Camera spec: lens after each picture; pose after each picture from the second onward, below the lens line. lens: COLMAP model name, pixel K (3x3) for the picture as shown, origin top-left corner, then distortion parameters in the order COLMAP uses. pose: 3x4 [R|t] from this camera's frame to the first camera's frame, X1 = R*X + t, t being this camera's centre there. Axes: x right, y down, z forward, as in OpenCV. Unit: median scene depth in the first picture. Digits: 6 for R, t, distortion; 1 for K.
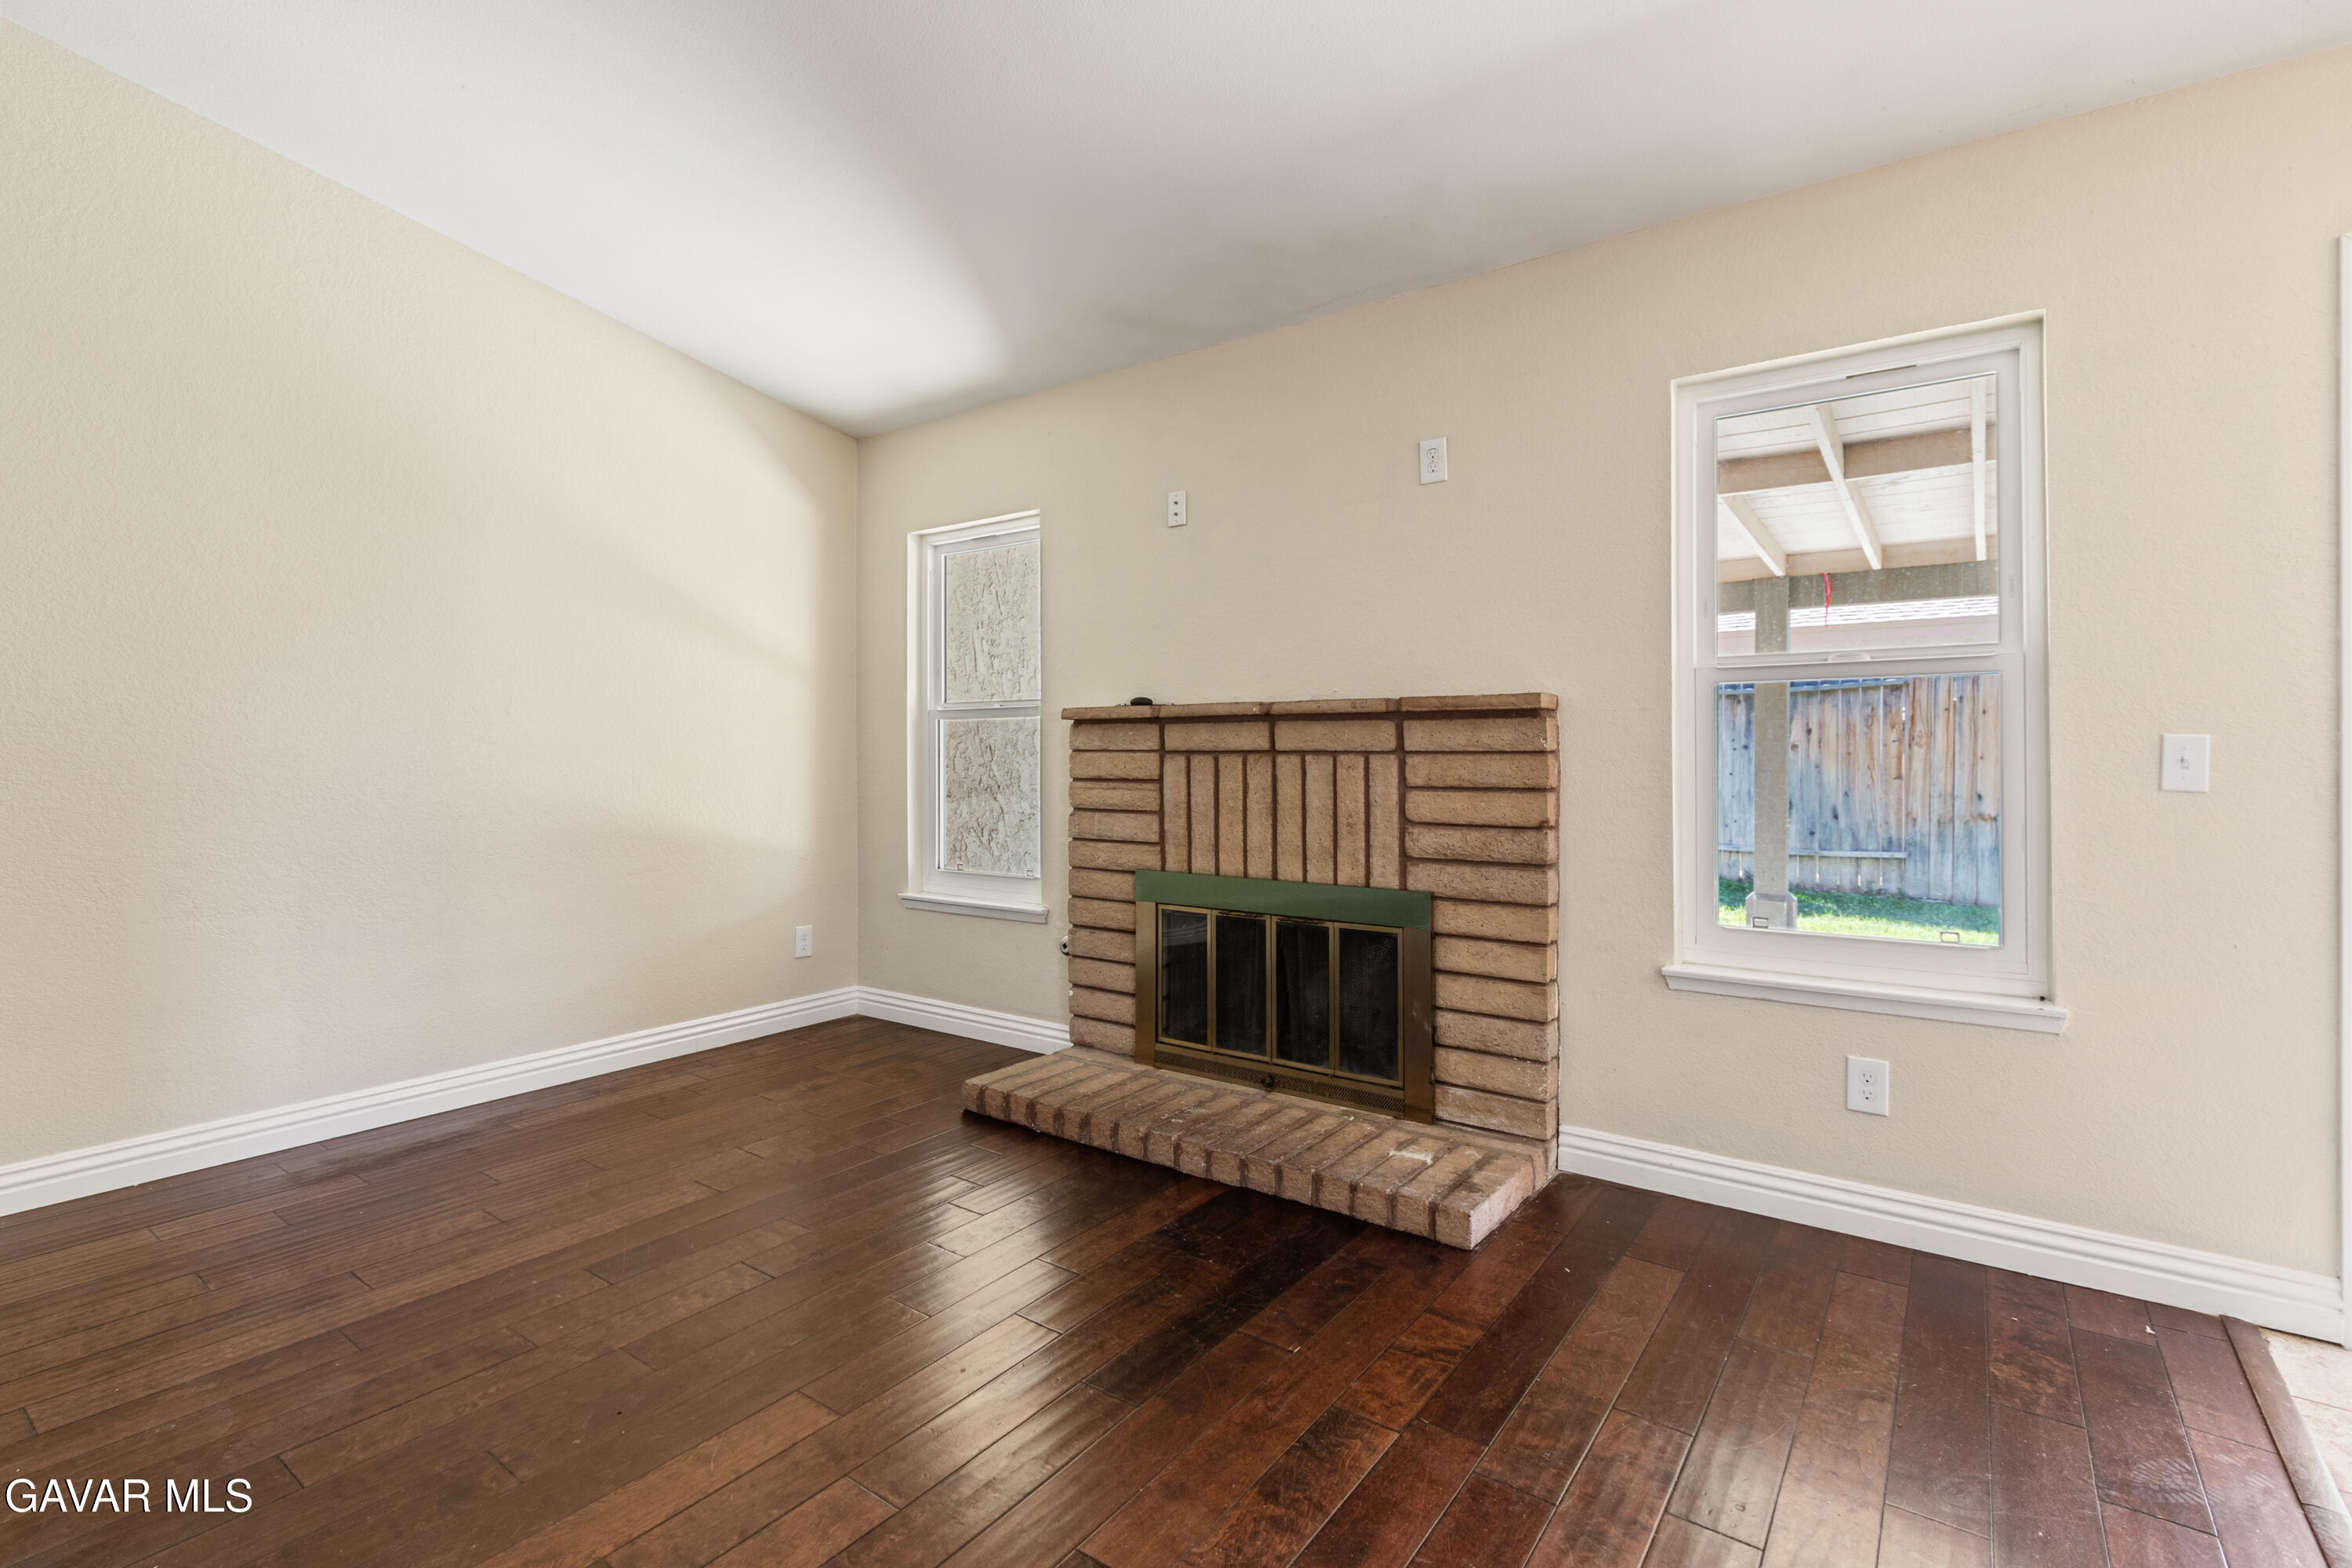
lens RADIAL K [[1079.9, 0, 1146.5], [0, 1079.9, 755.8], [0, 0, 1]] dist [0.005923, -0.002340]
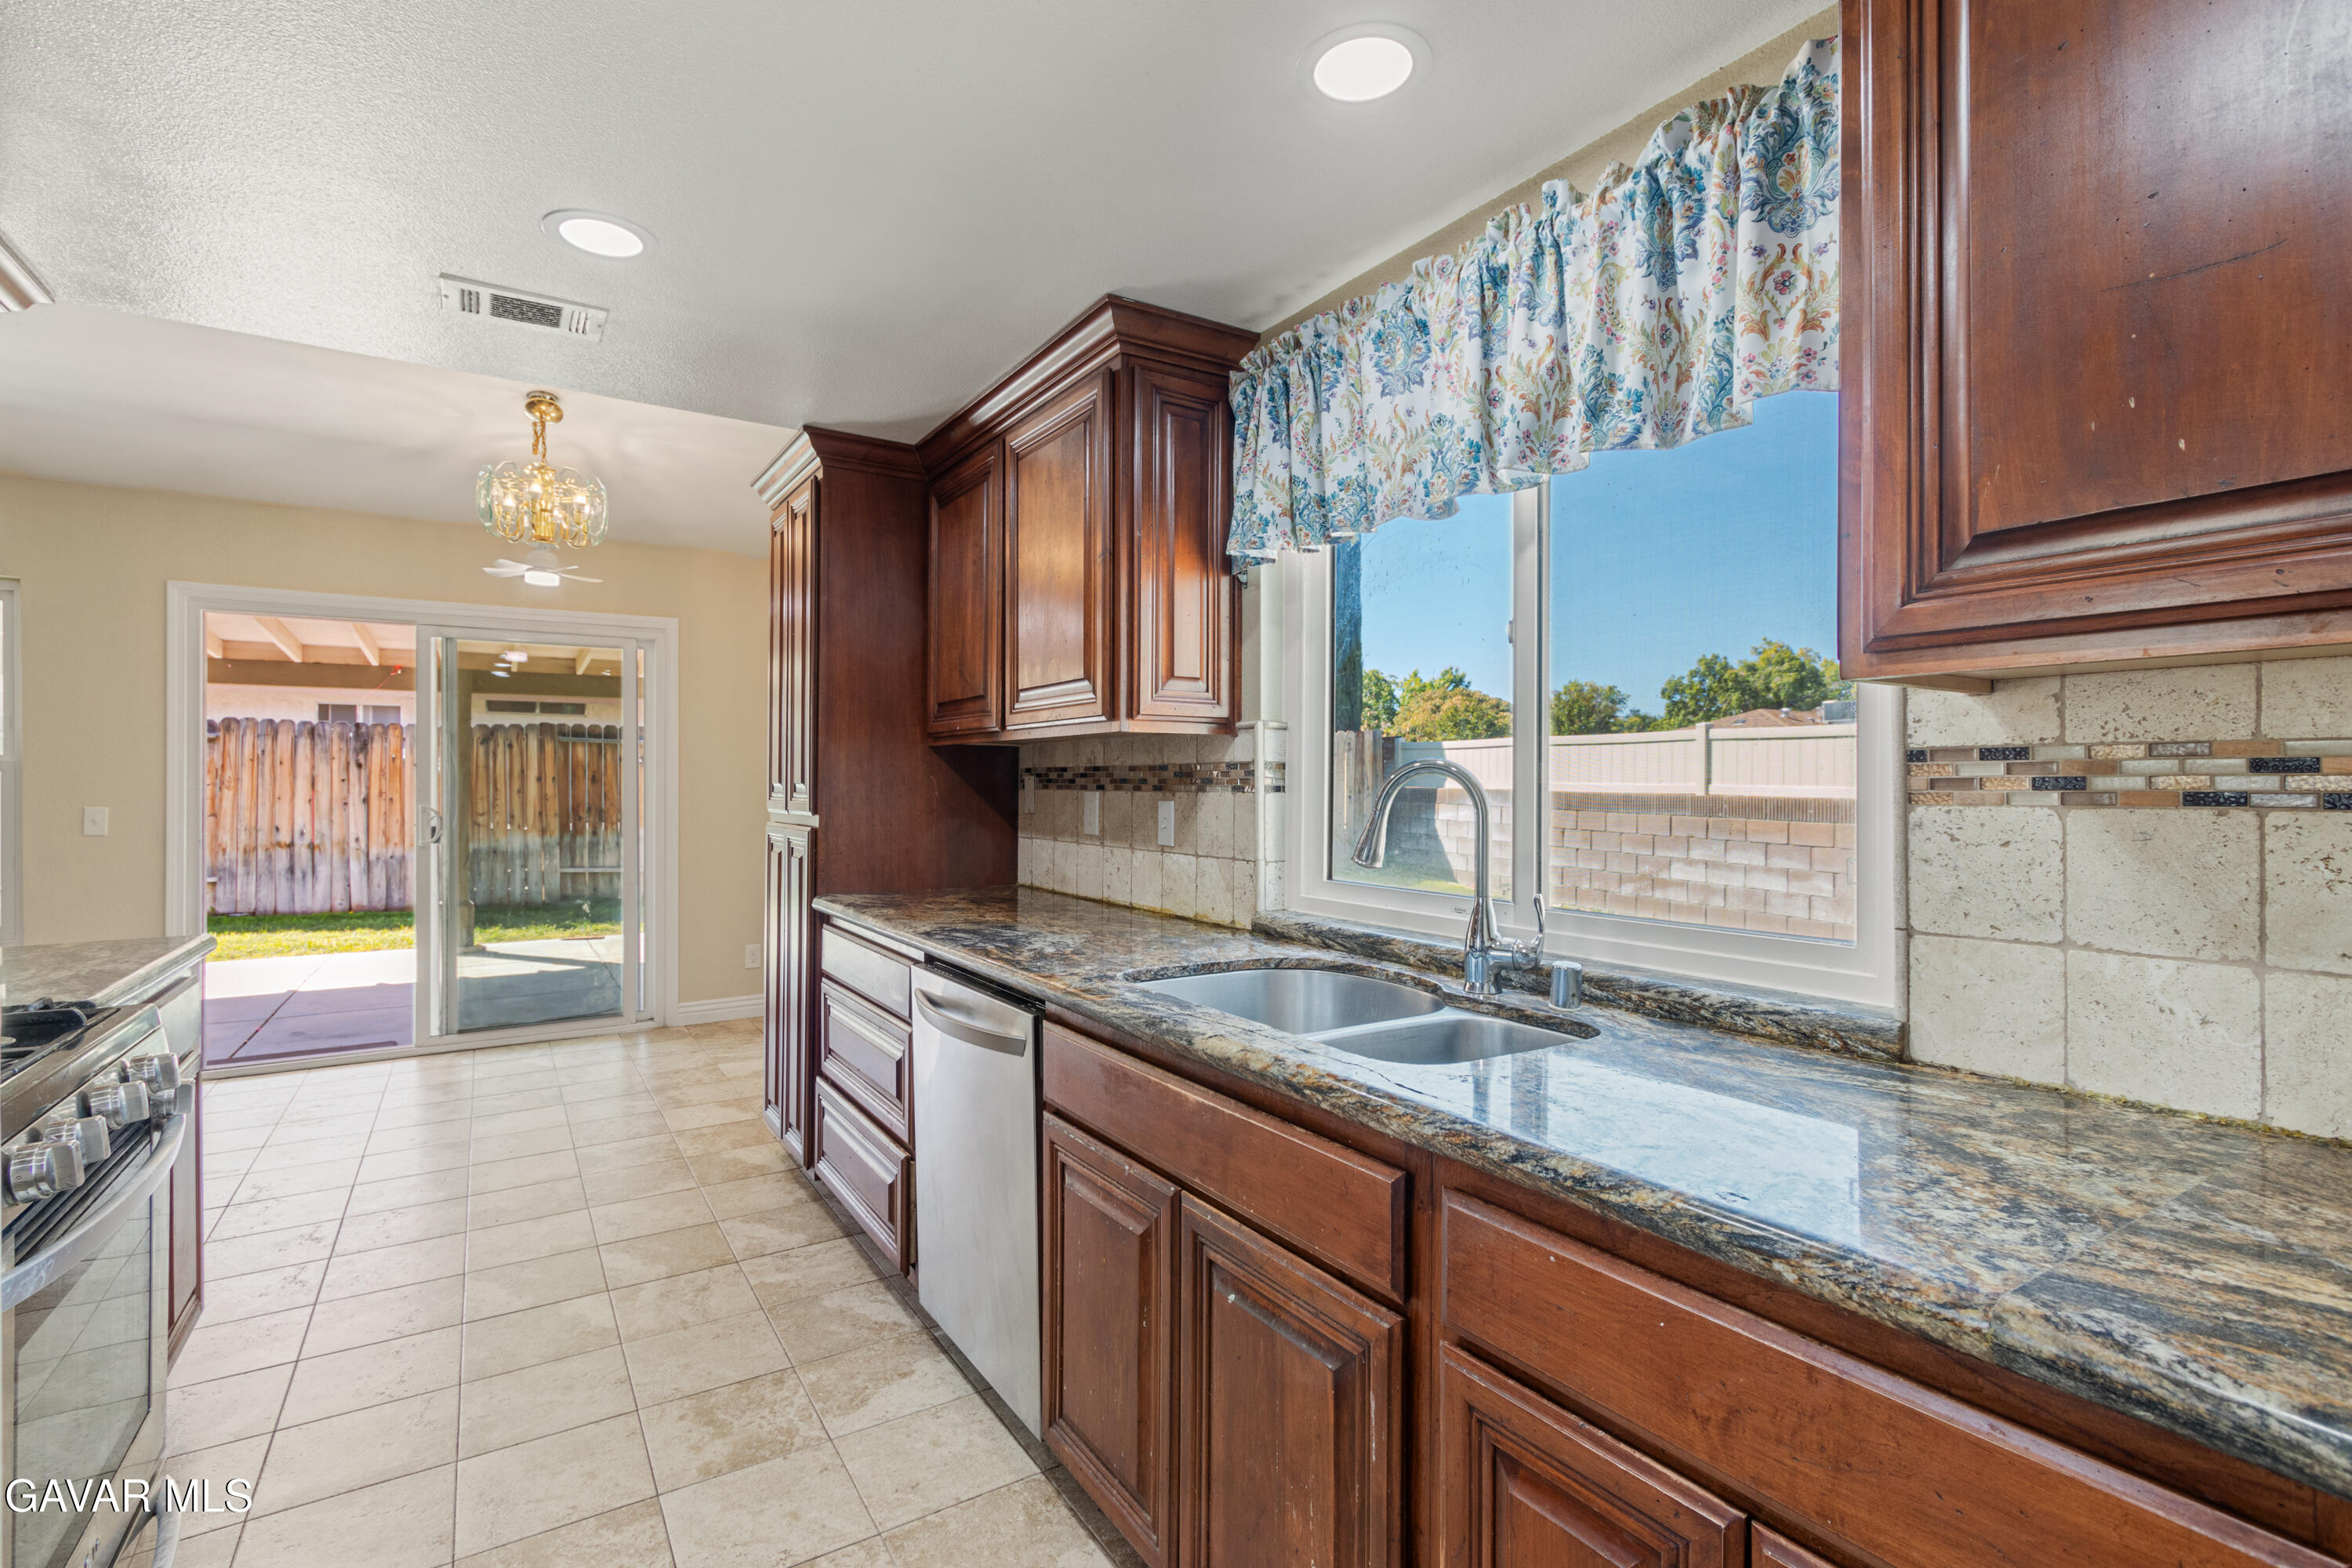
lens RADIAL K [[1079.9, 0, 1187.7], [0, 1079.9, 784.0], [0, 0, 1]] dist [0.005923, -0.002340]
pose [[0.345241, -0.000548, 0.938514, -0.154951], [-0.002918, 0.999994, 0.001658, -0.048872], [-0.938510, -0.003311, 0.345237, -1.075011]]
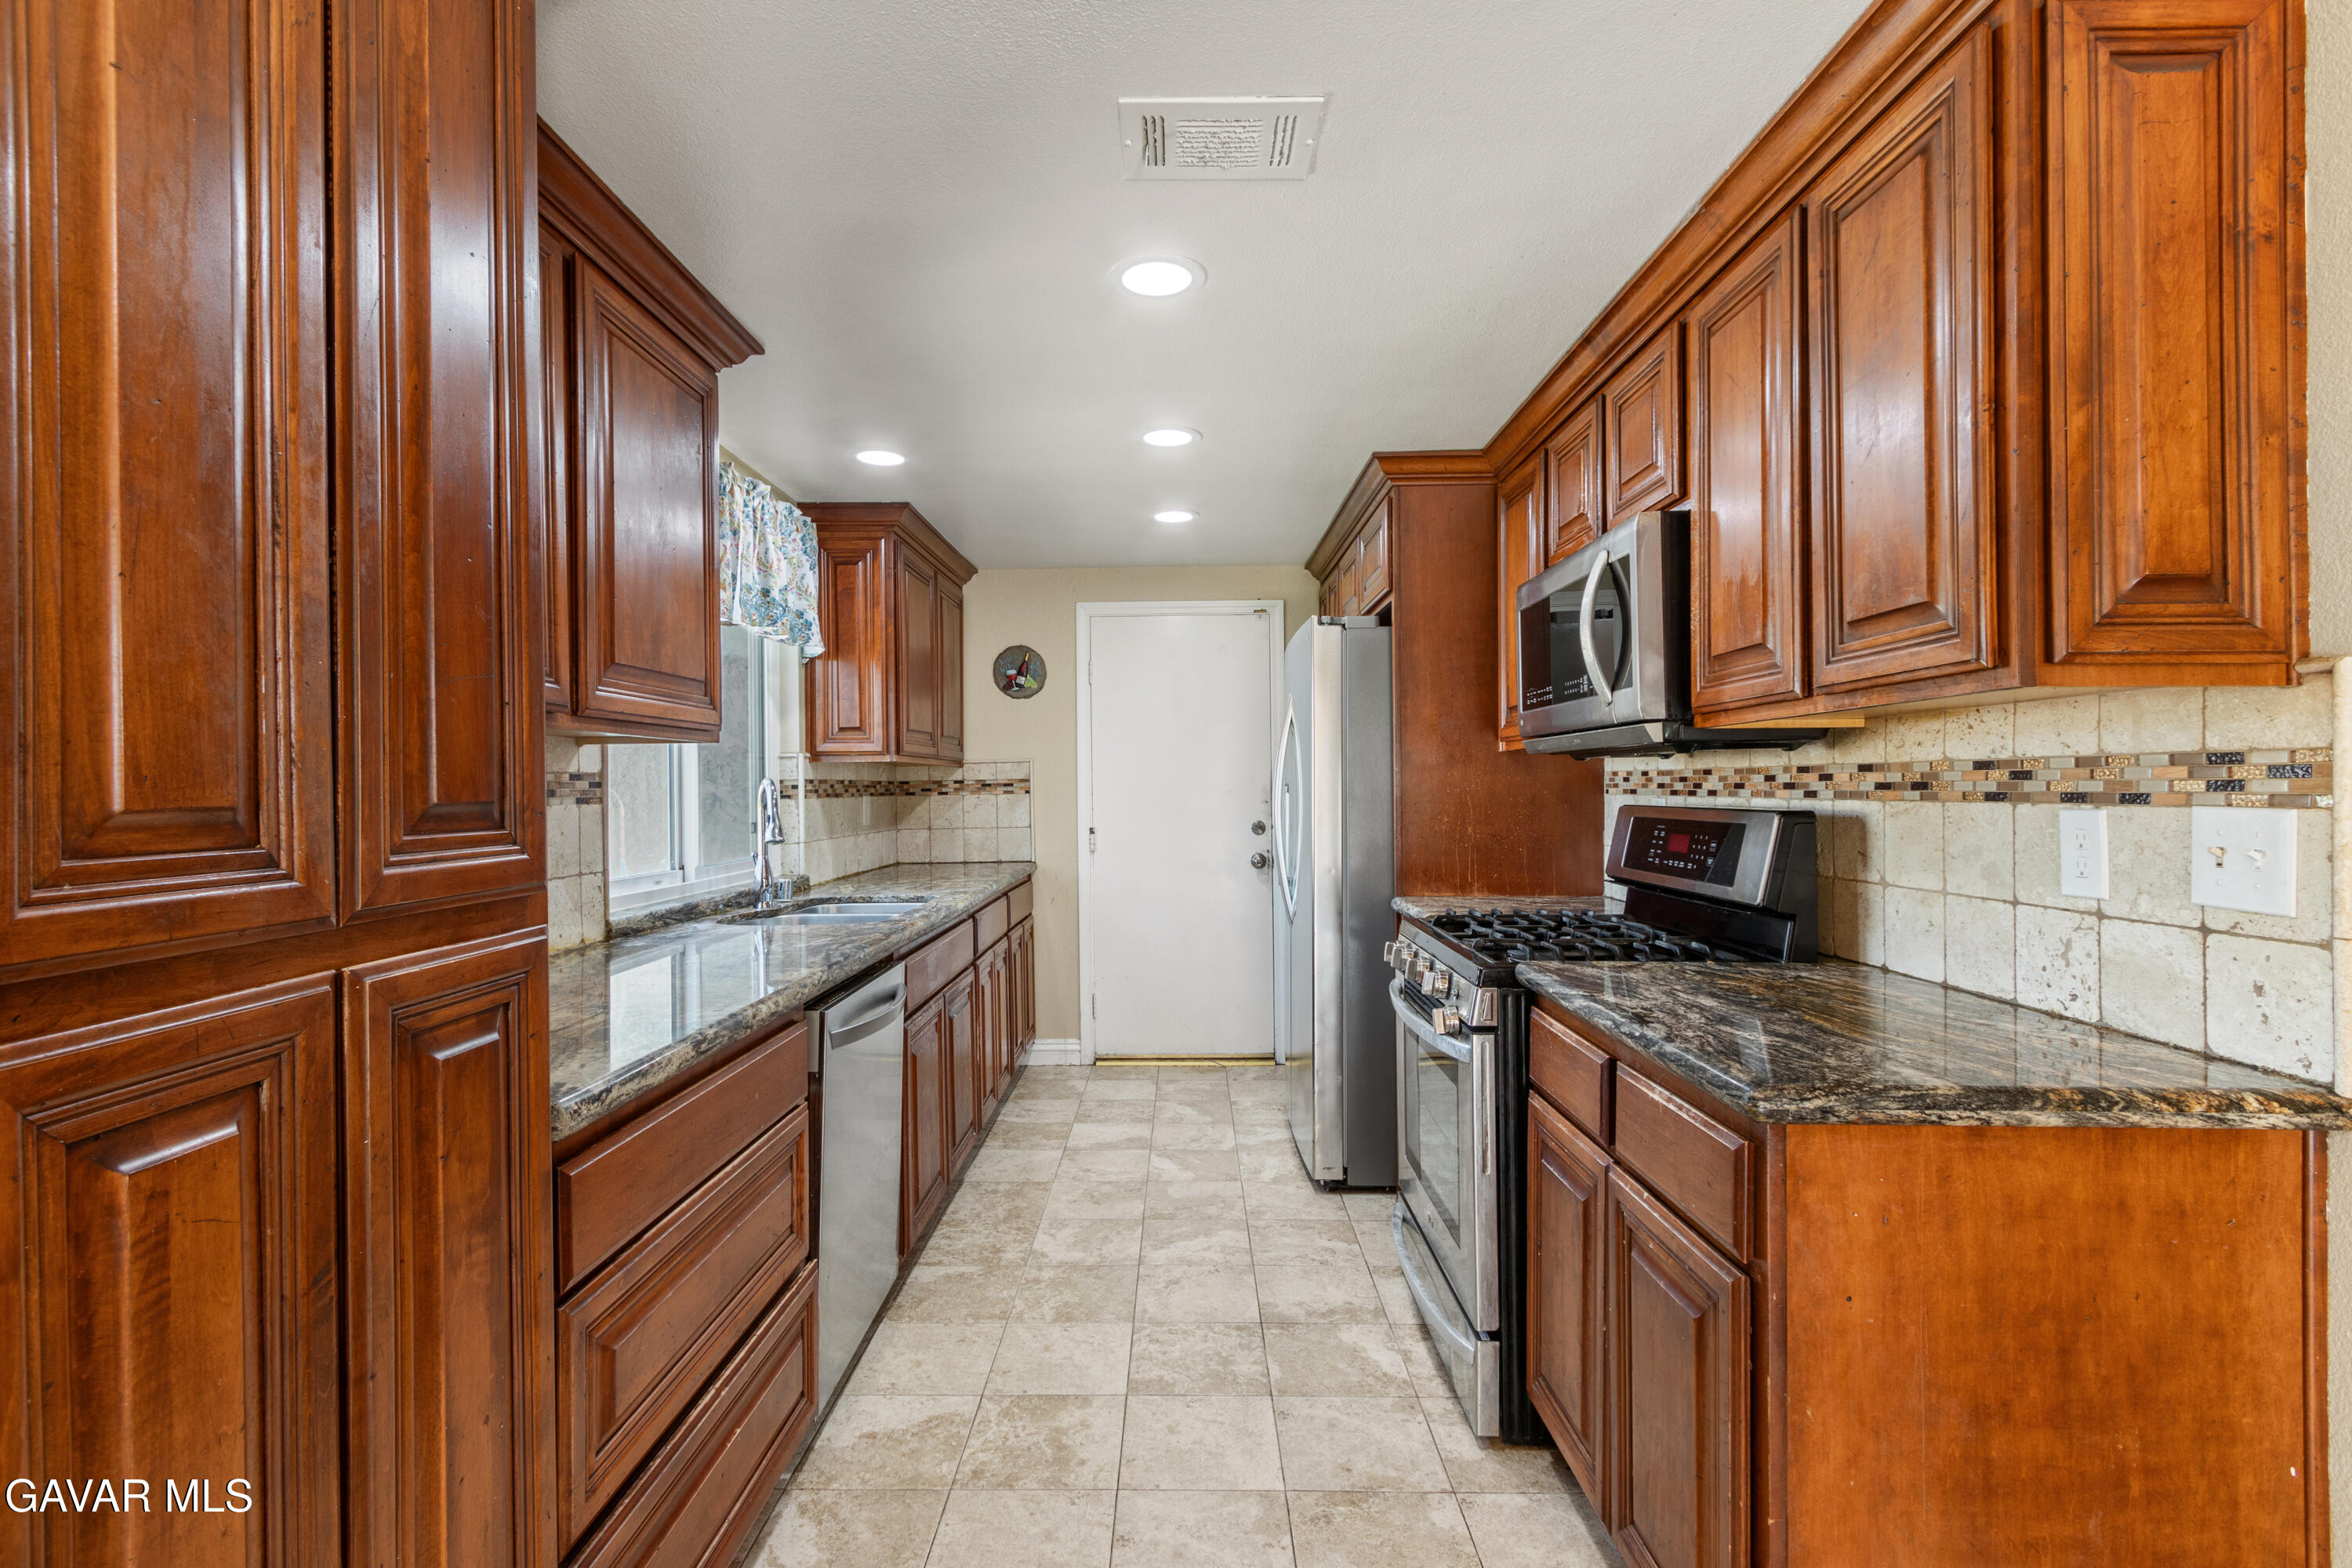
lens RADIAL K [[1079.9, 0, 1145.4], [0, 1079.9, 787.2], [0, 0, 1]] dist [0.005923, -0.002340]
pose [[-0.821207, 0.004620, -0.570611, 0.689095], [0.007348, 0.999970, -0.002479, -0.049134], [0.570583, -0.006228, -0.821216, -0.014372]]
